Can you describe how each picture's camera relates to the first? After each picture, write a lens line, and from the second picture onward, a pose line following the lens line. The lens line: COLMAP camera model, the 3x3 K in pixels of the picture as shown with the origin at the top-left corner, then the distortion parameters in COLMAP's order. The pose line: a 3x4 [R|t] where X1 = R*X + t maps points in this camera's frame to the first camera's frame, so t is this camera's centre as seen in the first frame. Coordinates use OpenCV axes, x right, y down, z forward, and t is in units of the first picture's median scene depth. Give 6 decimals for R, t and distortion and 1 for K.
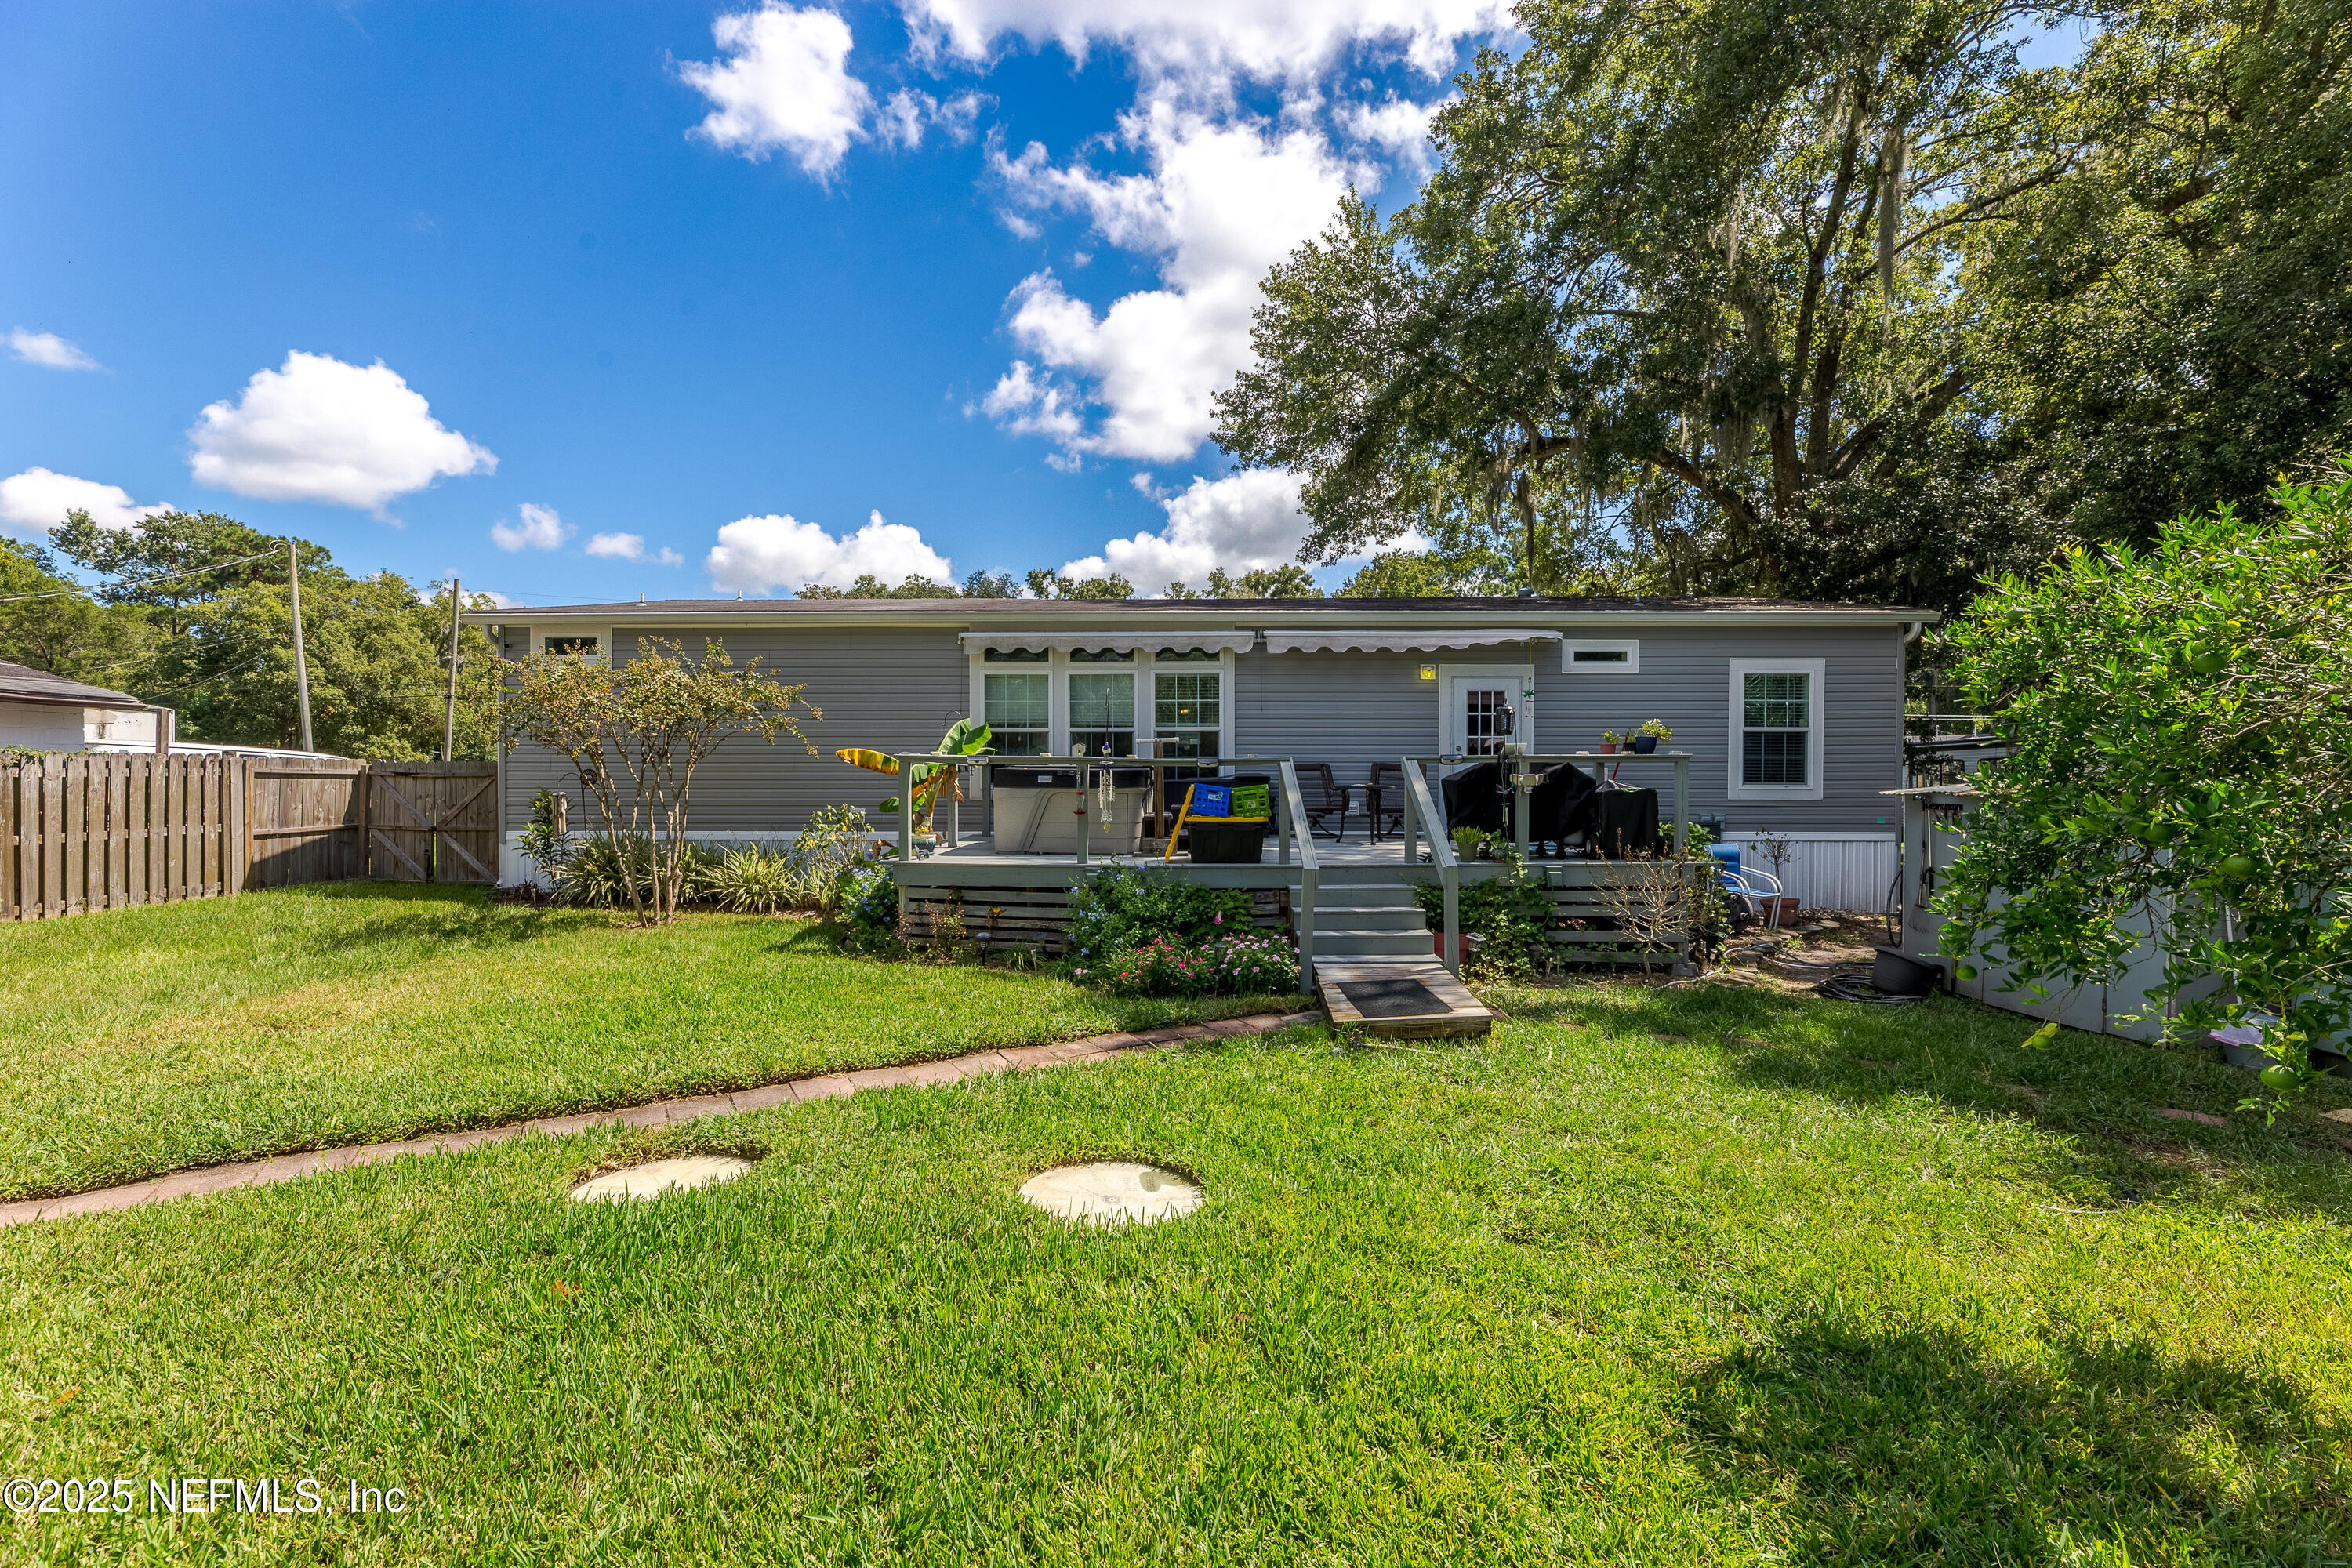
lens RADIAL K [[939.0, 0, 1184.2], [0, 939.0, 782.2], [0, 0, 1]] dist [0.000037, -0.000019]
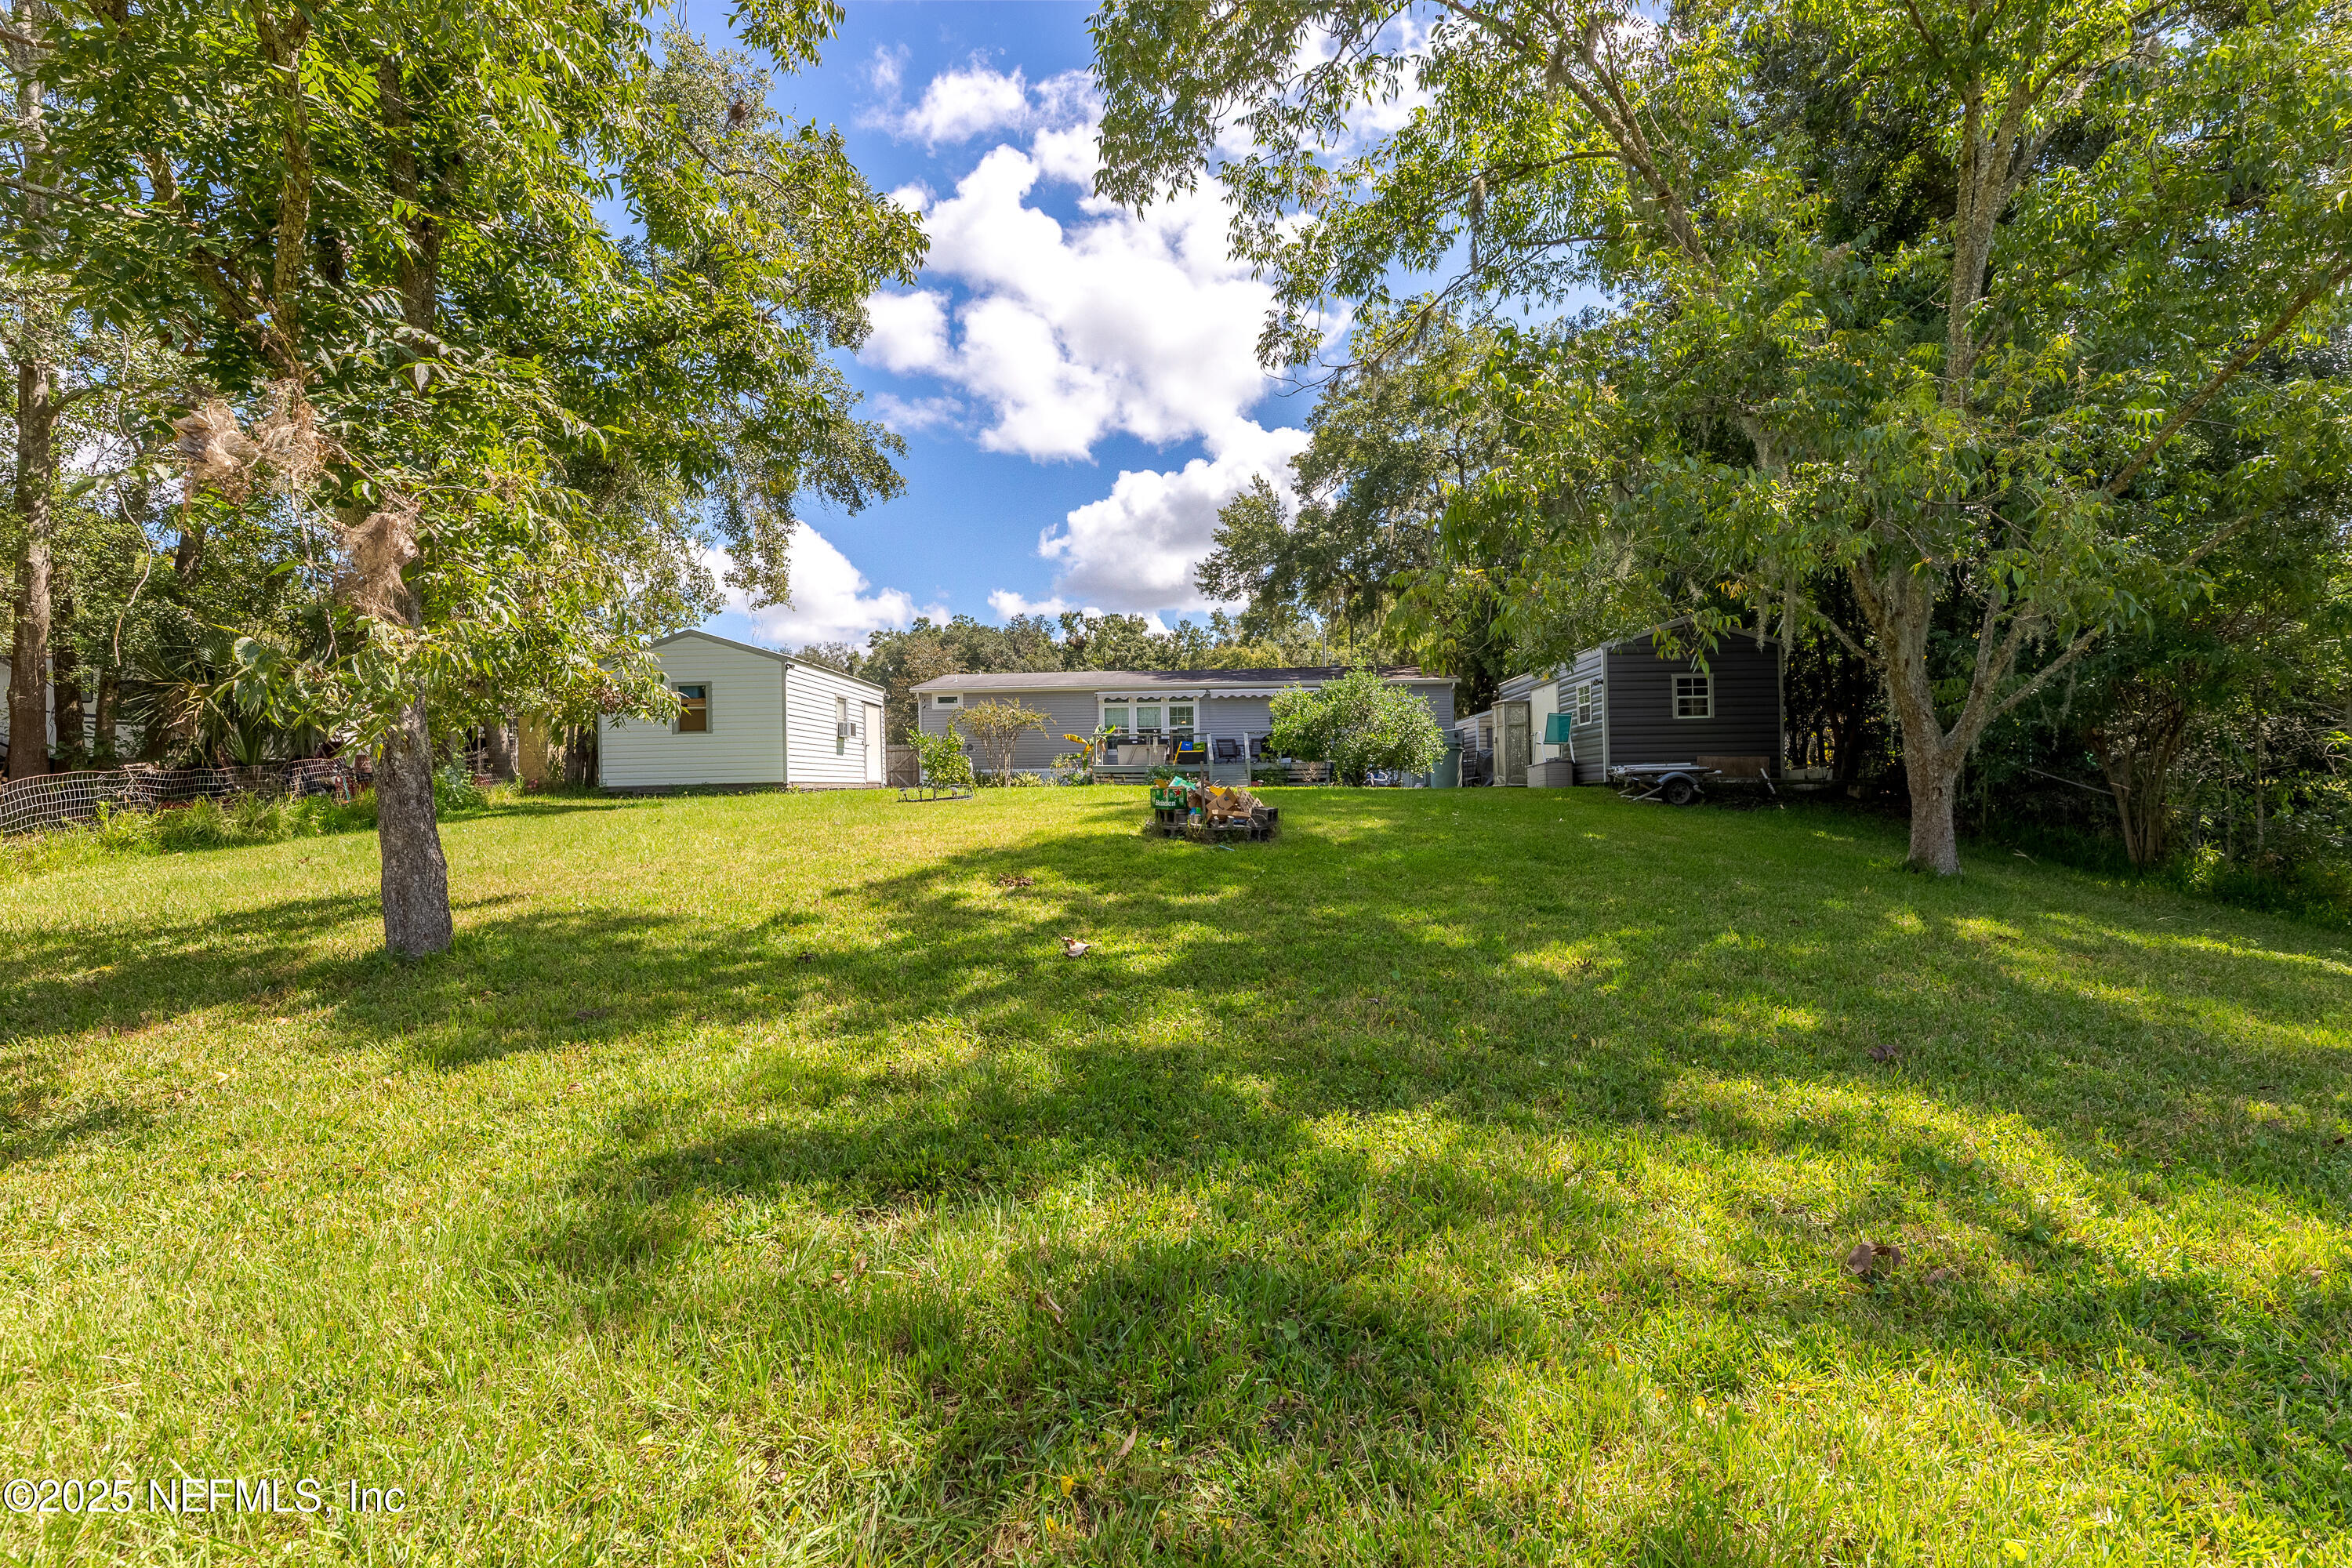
lens RADIAL K [[1021.7, 0, 1182.9], [0, 1021.7, 782.4], [0, 0, 1]] dist [-0.000739, -0.000638]
pose [[0.999713, -0.017447, -0.016444, 0.051827], [0.017028, 0.999535, -0.025289, 0.172953], [0.016878, 0.025002, 0.999545, -1.882961]]
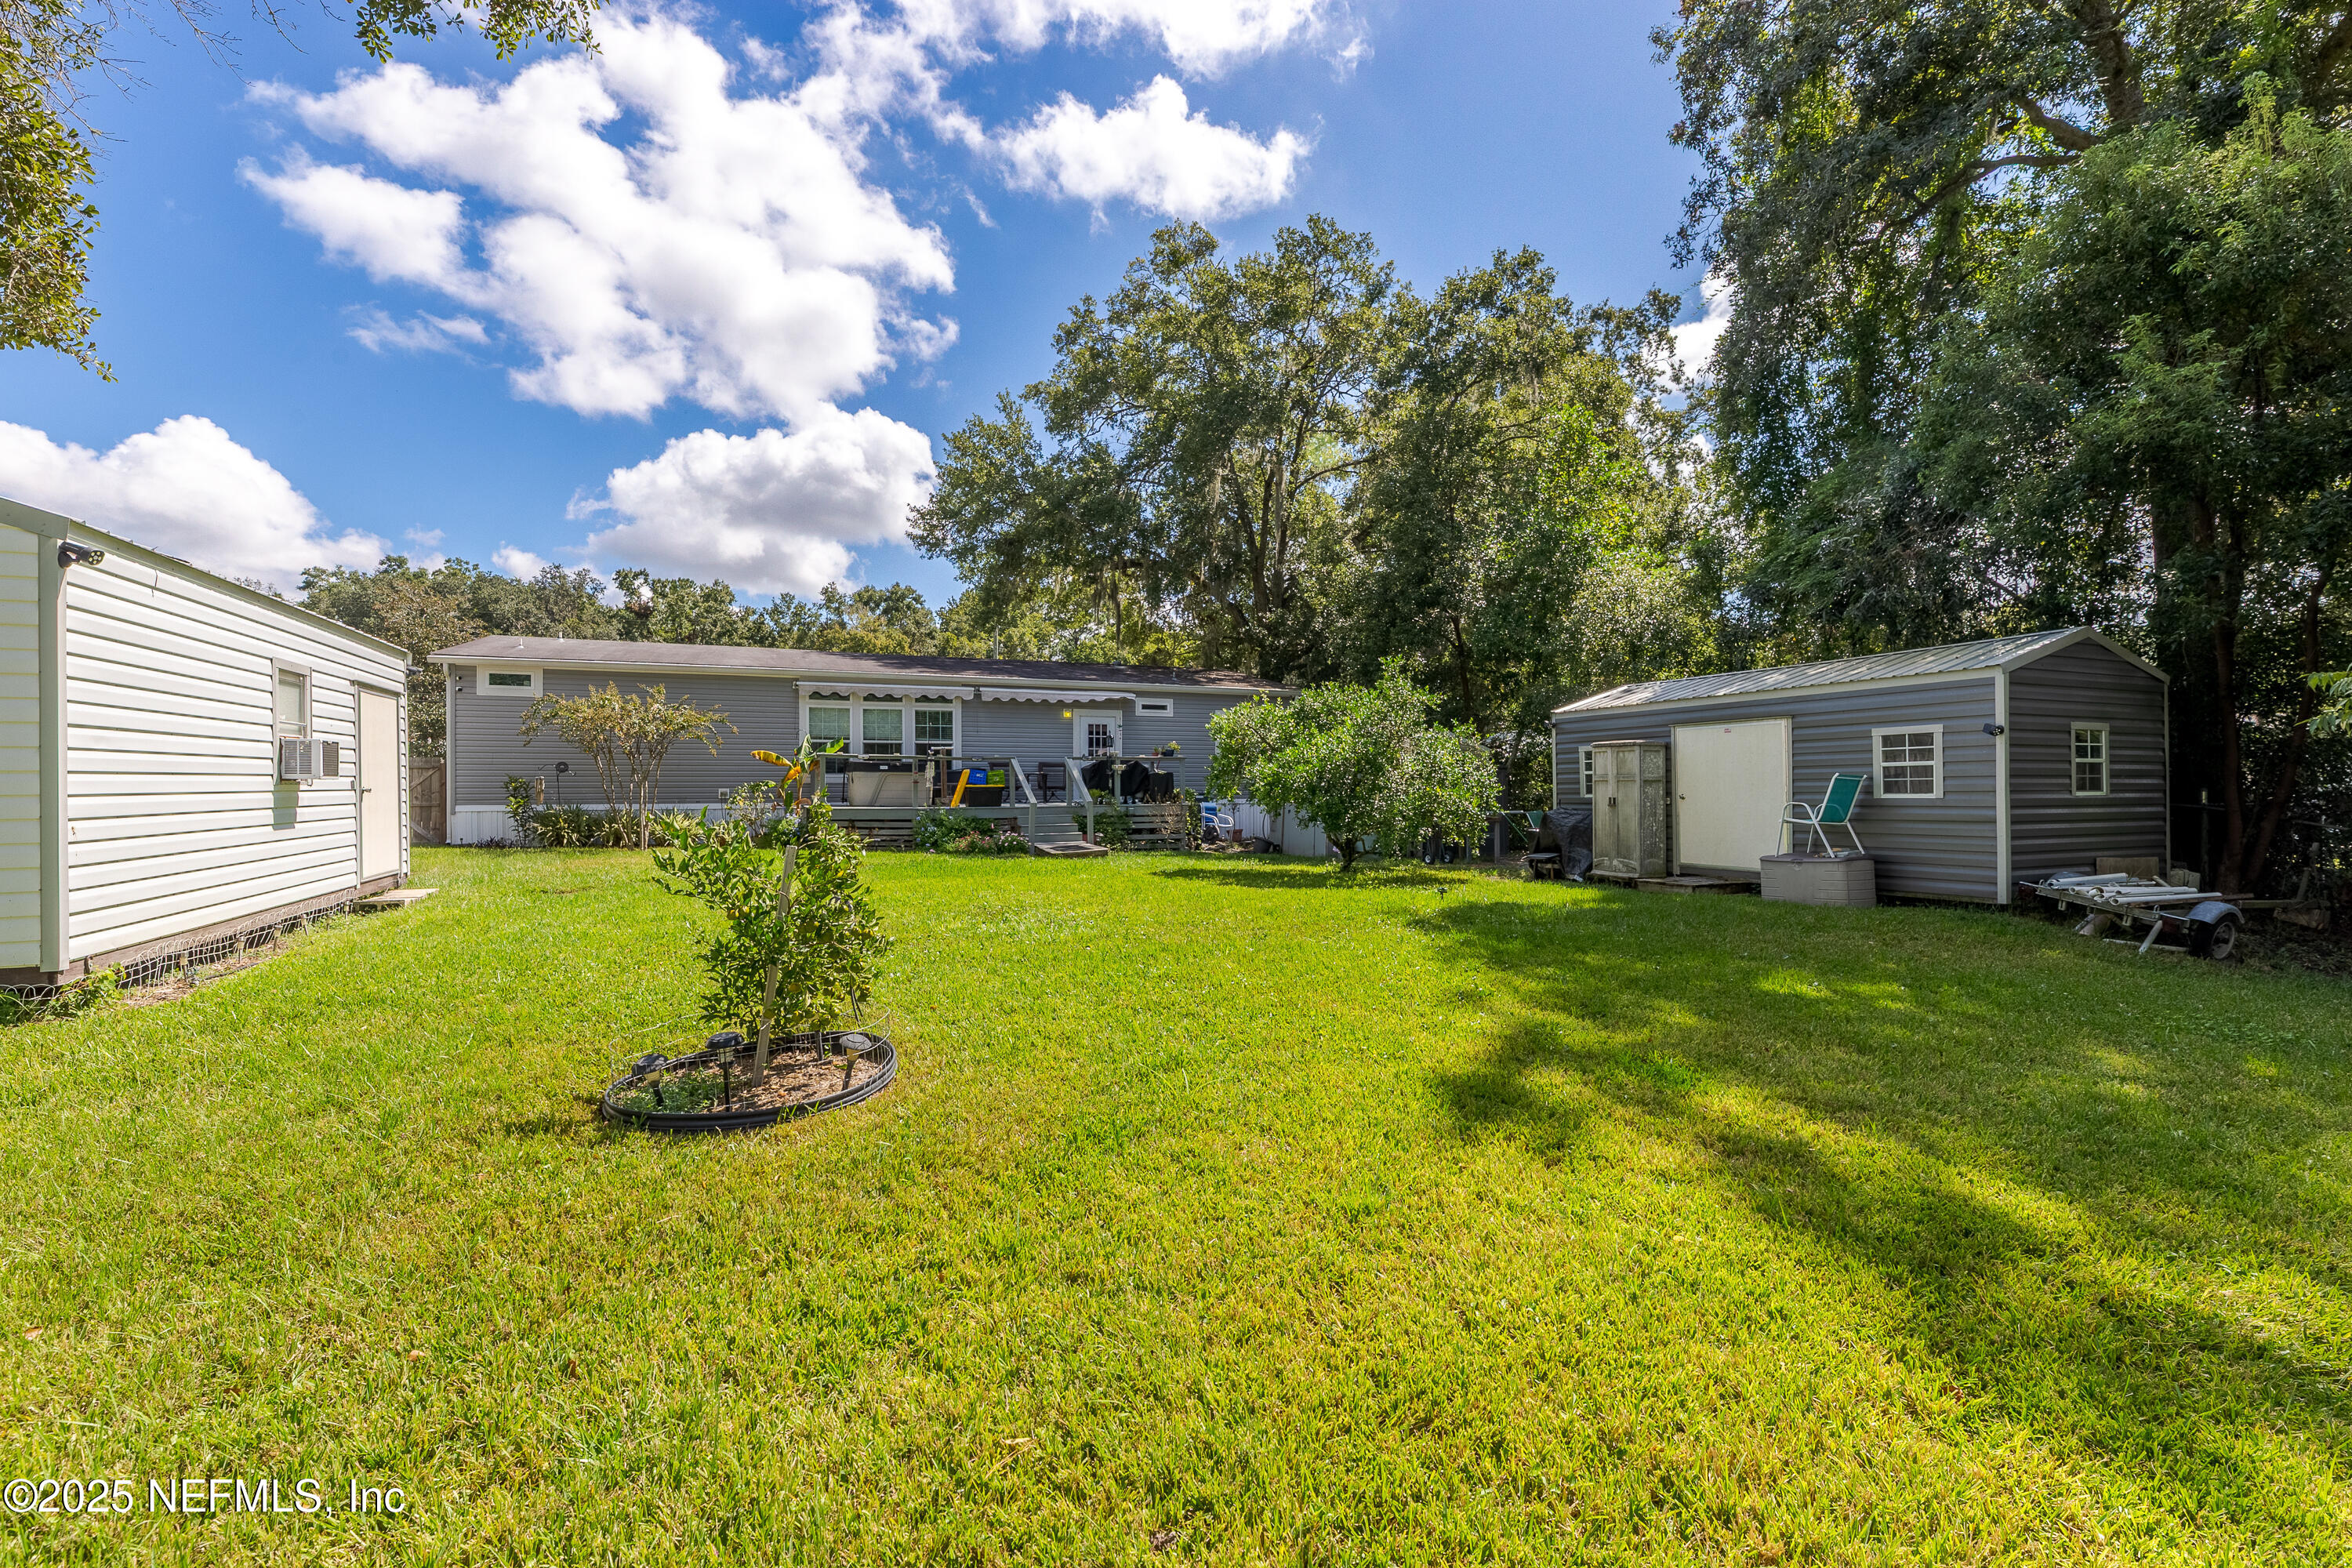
lens RADIAL K [[1000.4, 0, 1178.9], [0, 1000.4, 780.3], [0, 0, 1]] dist [0.001677, 0.000443]
pose [[0.915756, -0.000731, 0.401734, -0.327842], [0.008260, 0.999821, -0.017008, 0.049193], [-0.401649, 0.018893, 0.915599, -0.877288]]
